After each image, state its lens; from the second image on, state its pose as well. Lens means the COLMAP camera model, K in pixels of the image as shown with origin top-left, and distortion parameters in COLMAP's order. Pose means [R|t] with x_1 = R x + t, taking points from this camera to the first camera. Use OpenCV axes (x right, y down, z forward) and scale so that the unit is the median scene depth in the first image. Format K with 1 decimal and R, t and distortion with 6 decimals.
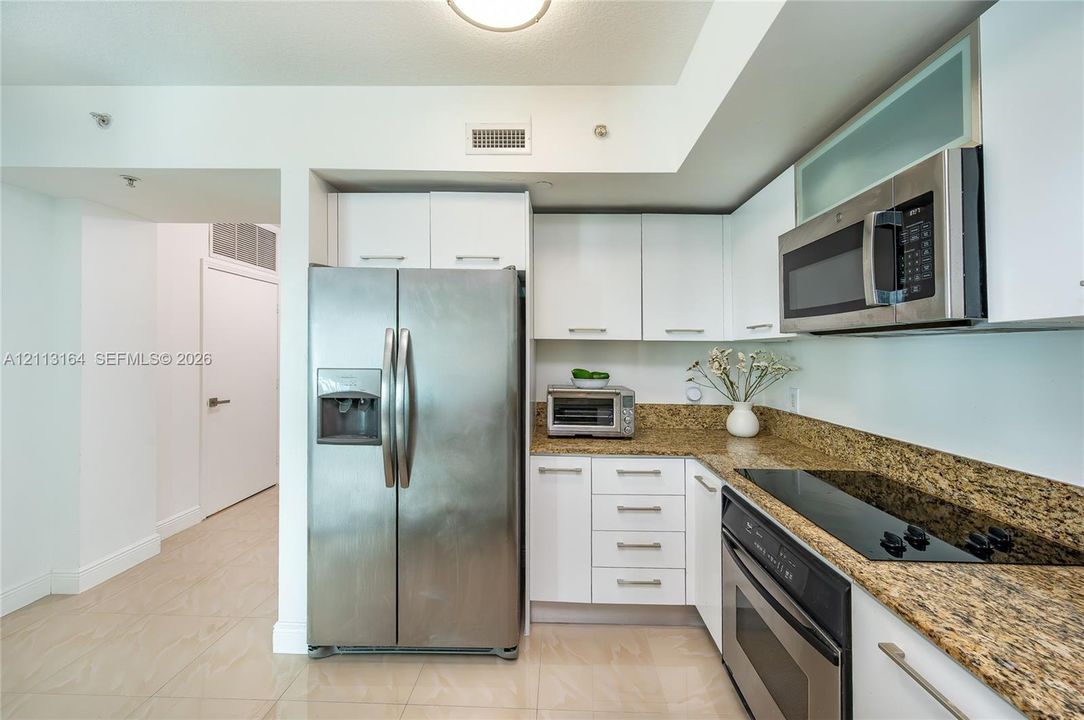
lens RADIAL K [[422.4, 0, 545.3], [0, 422.4, 345.3], [0, 0, 1]] dist [0.000111, 0.000000]
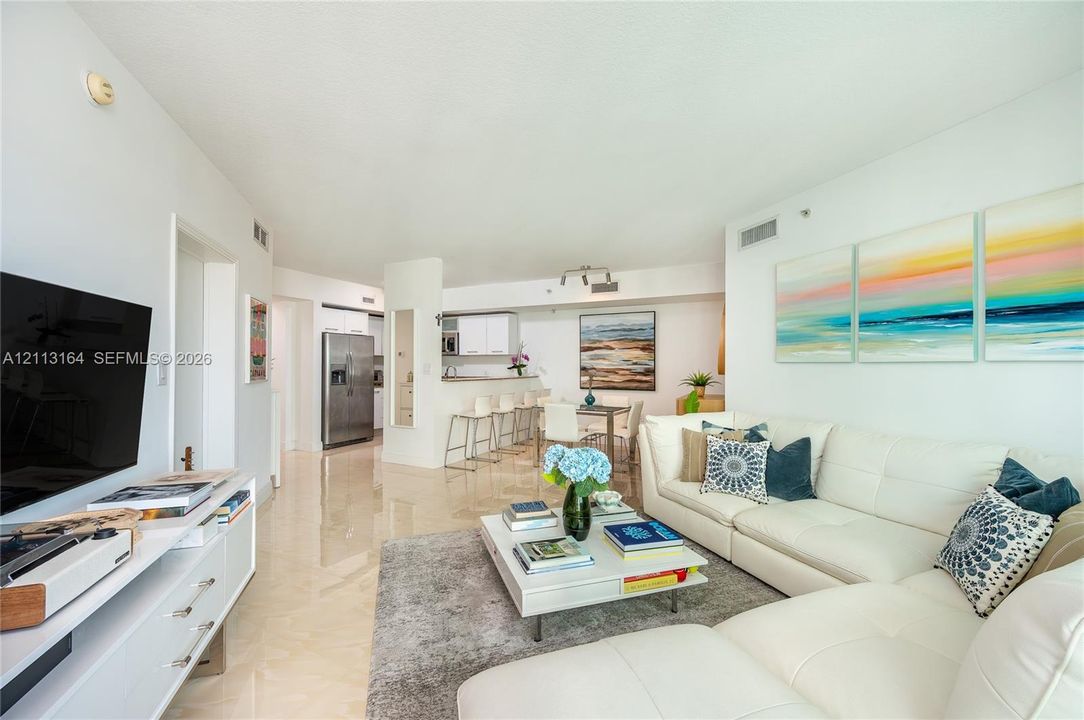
lens RADIAL K [[427.5, 0, 542.0], [0, 427.5, 360.0], [0, 0, 1]] dist [0.000055, 0.000003]
pose [[0.427014, 0.004165, 0.904236, -2.946528], [-0.012431, 0.999922, 0.001264, 0.004967], [-0.904160, -0.011780, 0.427032, -2.038061]]
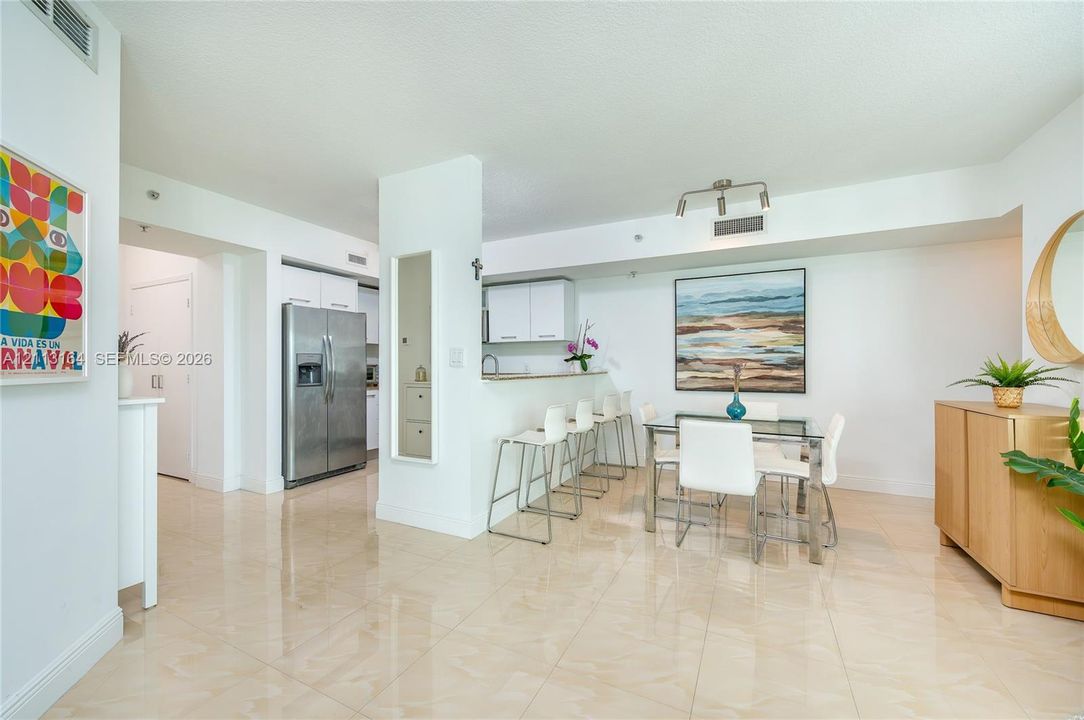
lens RADIAL K [[427.5, 0, 542.0], [0, 427.5, 360.0], [0, 0, 1]] dist [0.000055, 0.000003]
pose [[0.426687, -0.000293, 0.904400, -1.974024], [-0.007283, 0.999966, 0.003760, 0.079981], [-0.904370, -0.008191, 0.426670, -1.072208]]
